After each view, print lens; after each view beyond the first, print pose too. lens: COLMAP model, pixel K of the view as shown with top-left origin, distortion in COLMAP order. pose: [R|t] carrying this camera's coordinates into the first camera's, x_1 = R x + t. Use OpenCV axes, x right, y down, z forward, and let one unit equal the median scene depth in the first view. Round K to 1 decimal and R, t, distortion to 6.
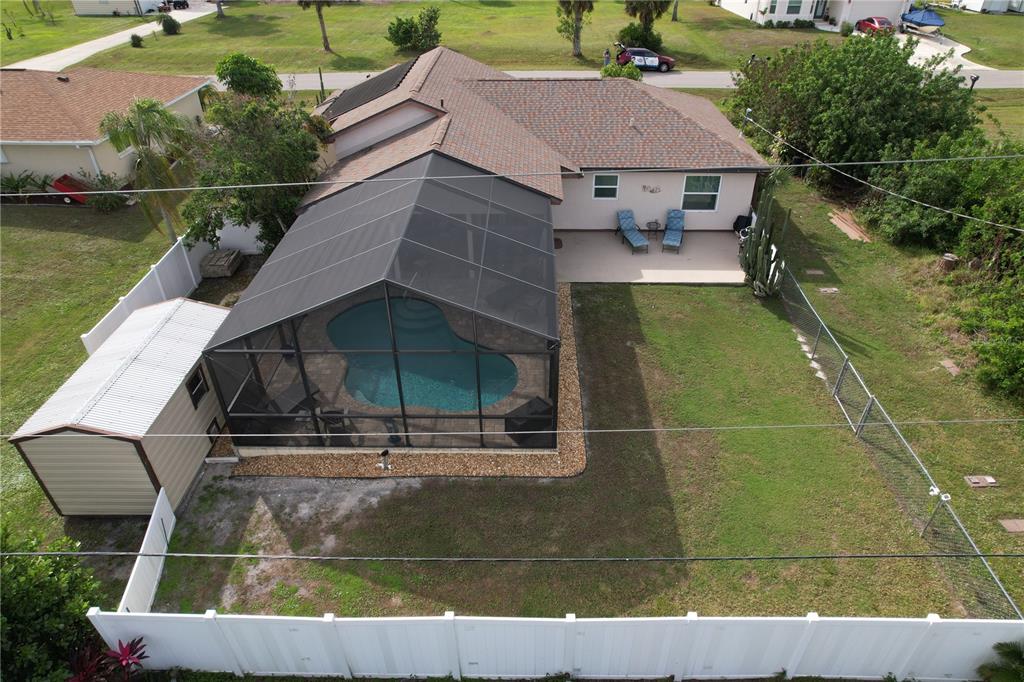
lens RADIAL K [[653.6, 0, 519.9], [0, 653.6, 349.5], [0, 0, 1]] dist [-0.102174, 0.098098]
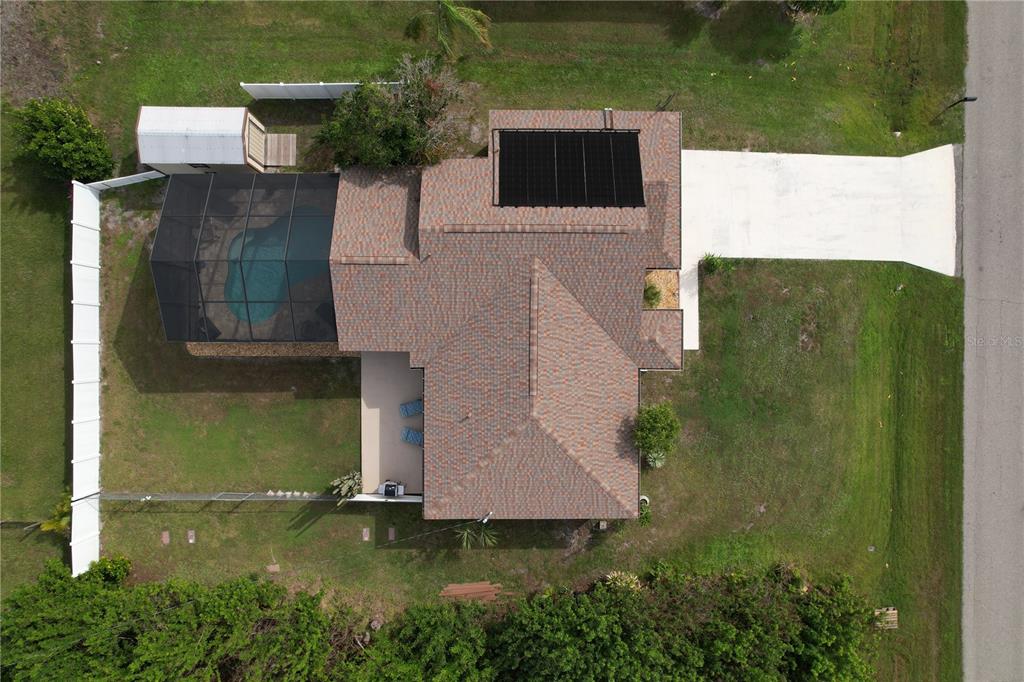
lens RADIAL K [[653.6, 0, 519.9], [0, 653.6, 349.5], [0, 0, 1]] dist [-0.102174, 0.098098]
pose [[0.009597, 0.999900, 0.010384, 0.075442], [-0.595529, -0.002627, 0.803330, -2.347404], [0.803277, -0.013894, 0.595444, 0.648445]]
